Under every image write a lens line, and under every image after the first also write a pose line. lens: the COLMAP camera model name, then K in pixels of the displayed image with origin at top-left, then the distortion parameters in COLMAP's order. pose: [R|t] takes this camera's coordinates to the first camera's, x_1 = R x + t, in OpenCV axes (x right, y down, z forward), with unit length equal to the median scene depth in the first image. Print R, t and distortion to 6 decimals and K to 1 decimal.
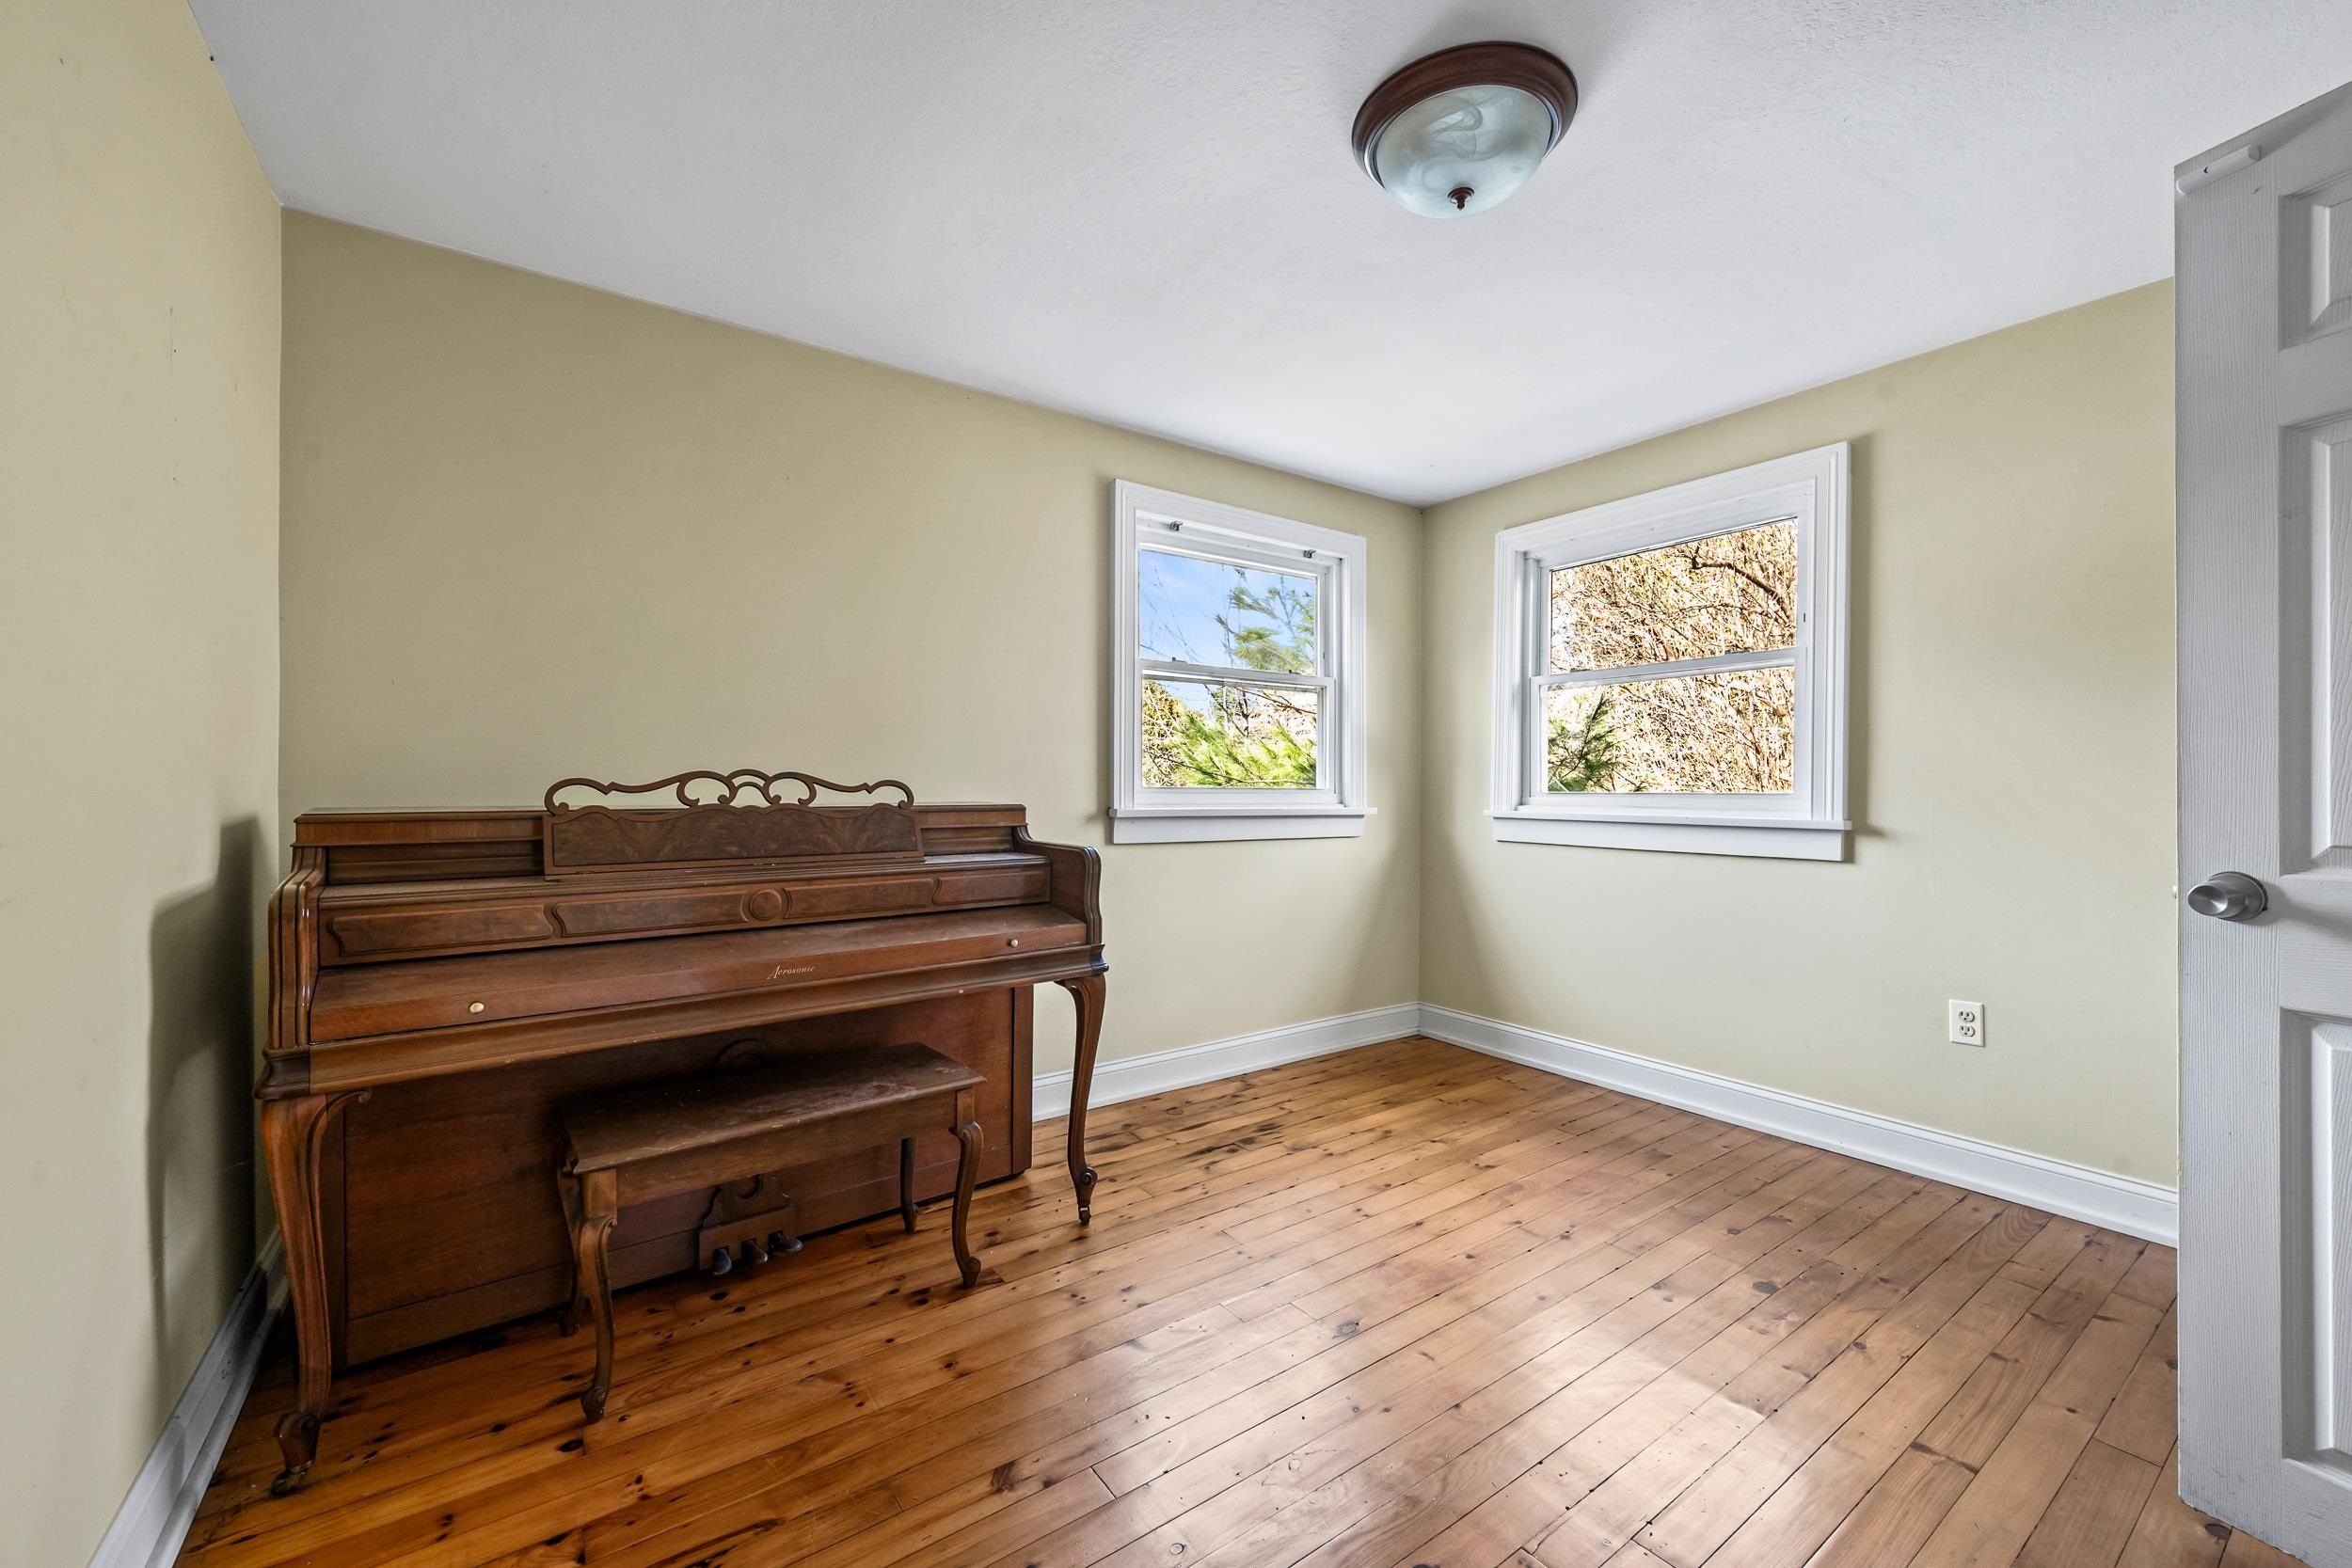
lens RADIAL K [[940.1, 0, 1179.8], [0, 940.1, 795.7], [0, 0, 1]] dist [0.000064, 0.000438]
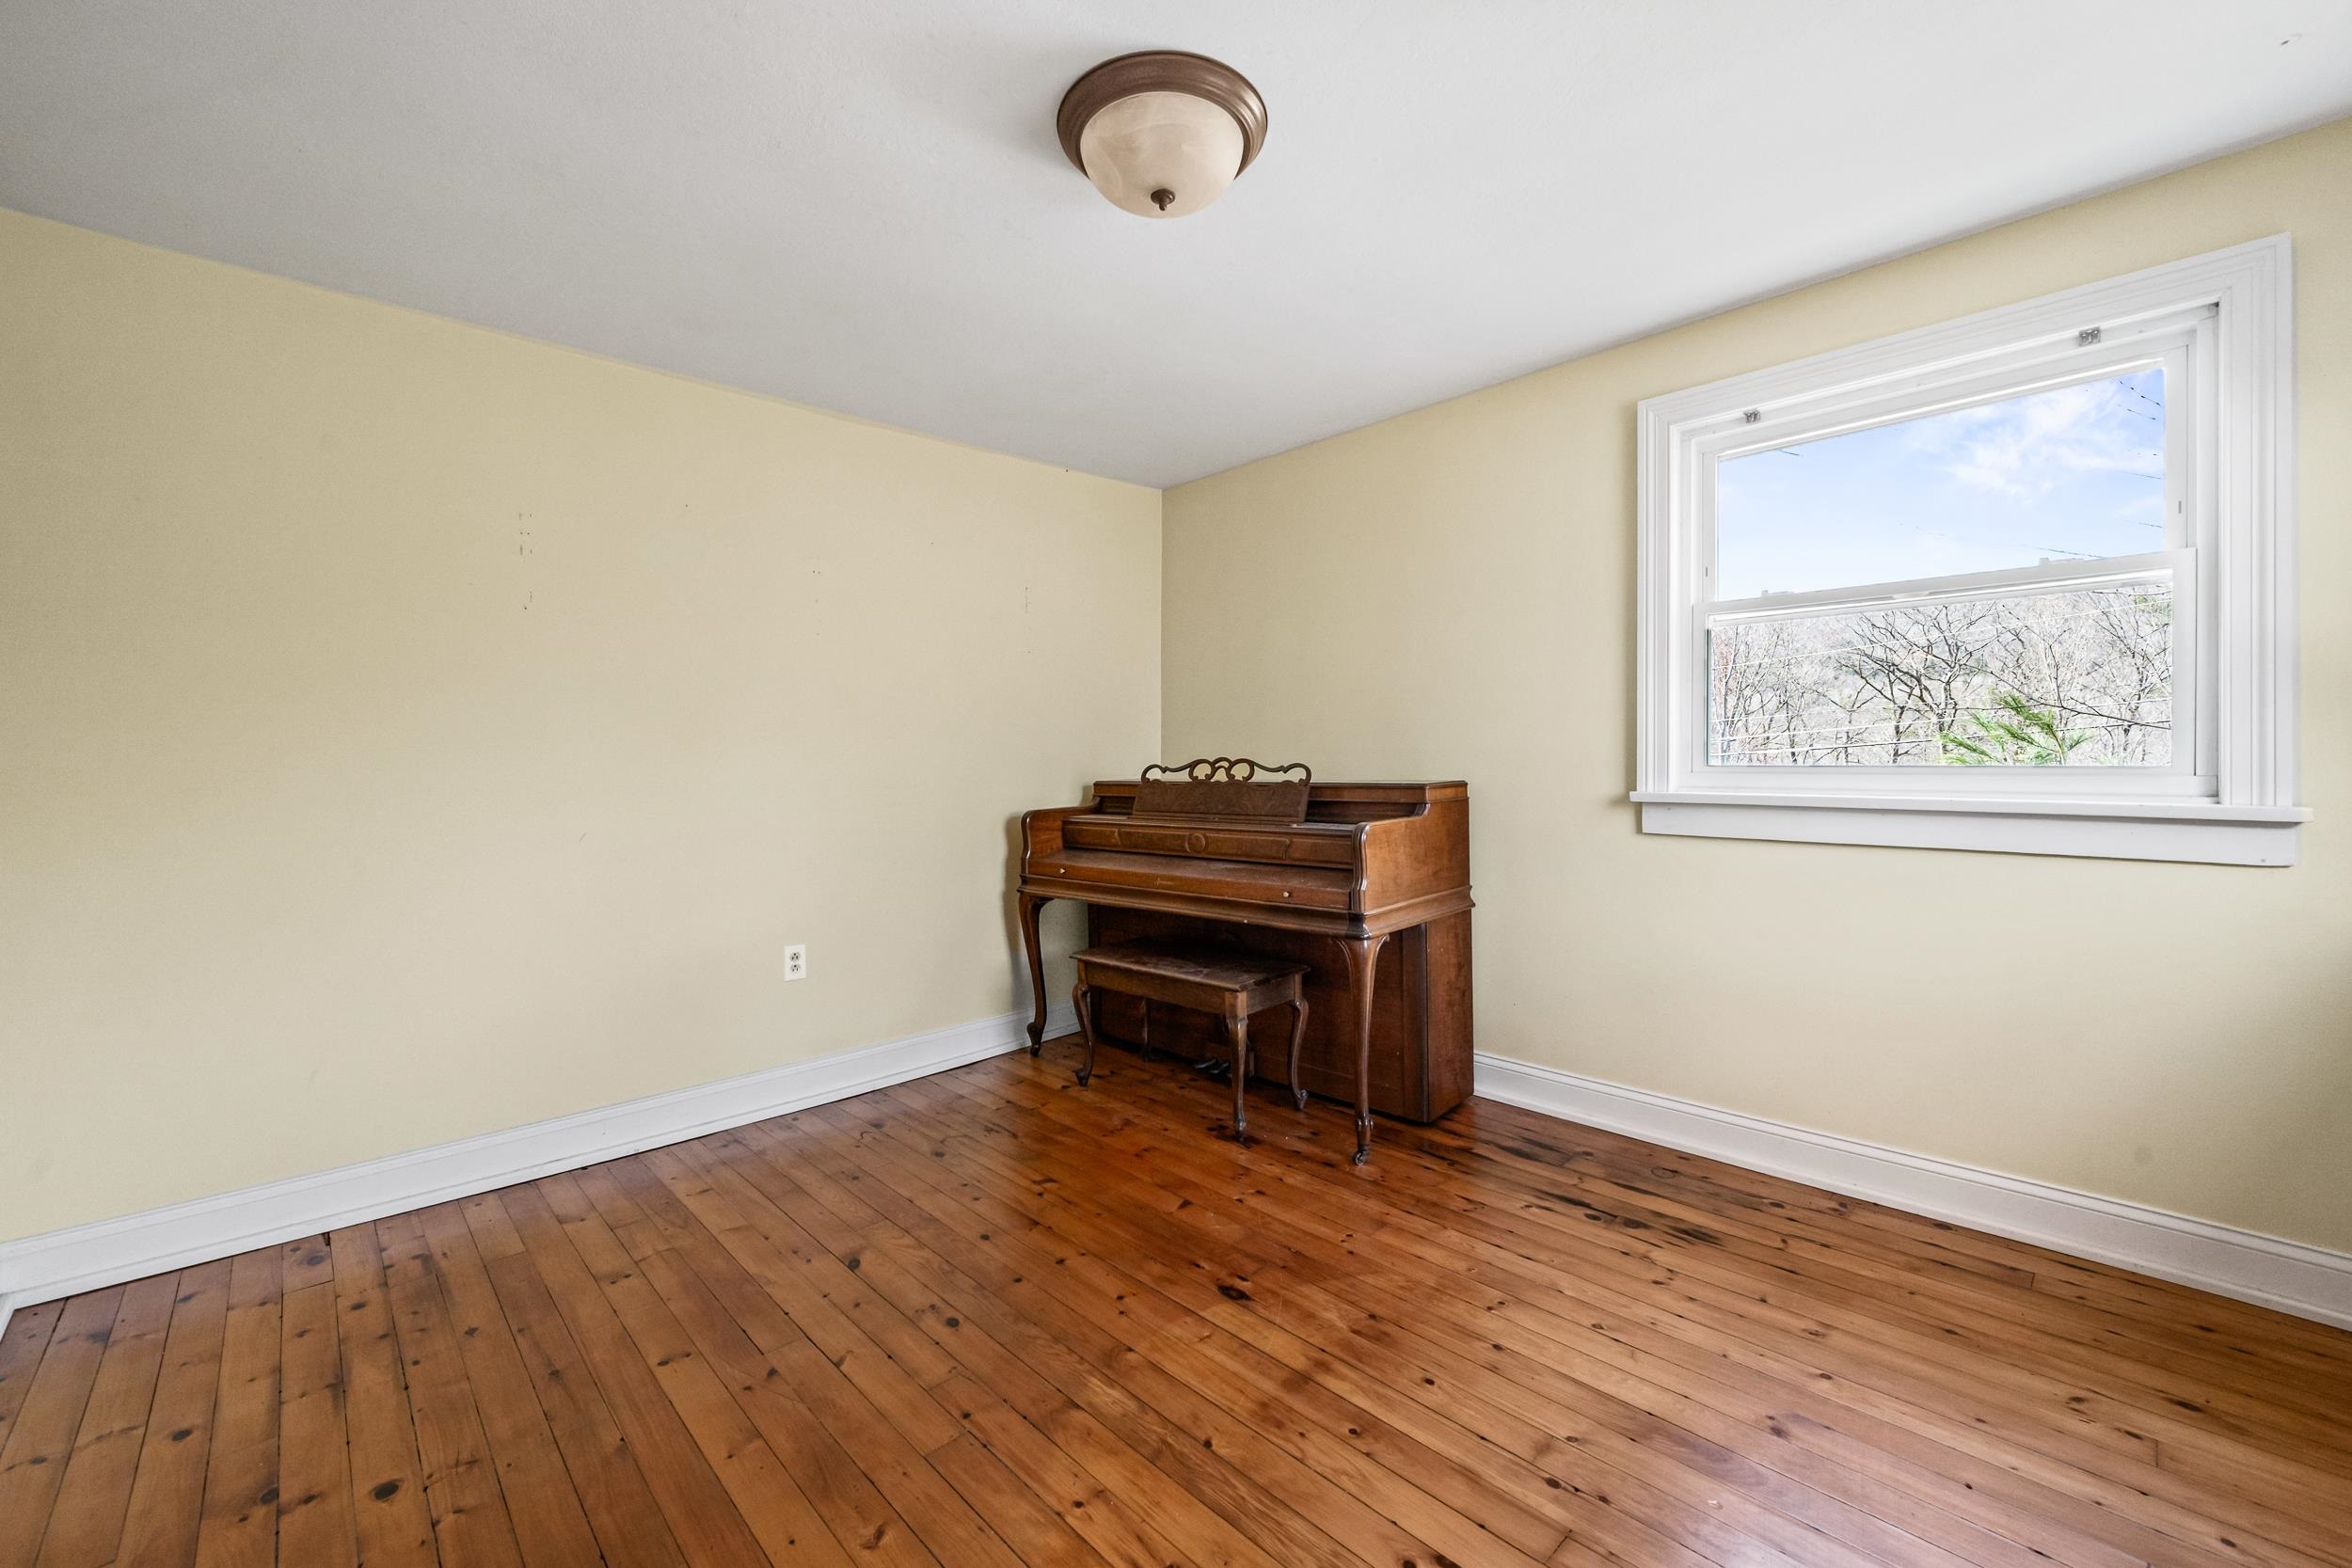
lens RADIAL K [[940.1, 0, 1179.6], [0, 940.1, 769.1], [0, 0, 1]] dist [0.000064, 0.000438]
pose [[0.142115, 0.003664, -0.989843, 1.007197], [-0.000631, 0.999993, 0.003611, -0.013173], [0.989850, 0.000112, 0.142116, 0.666544]]
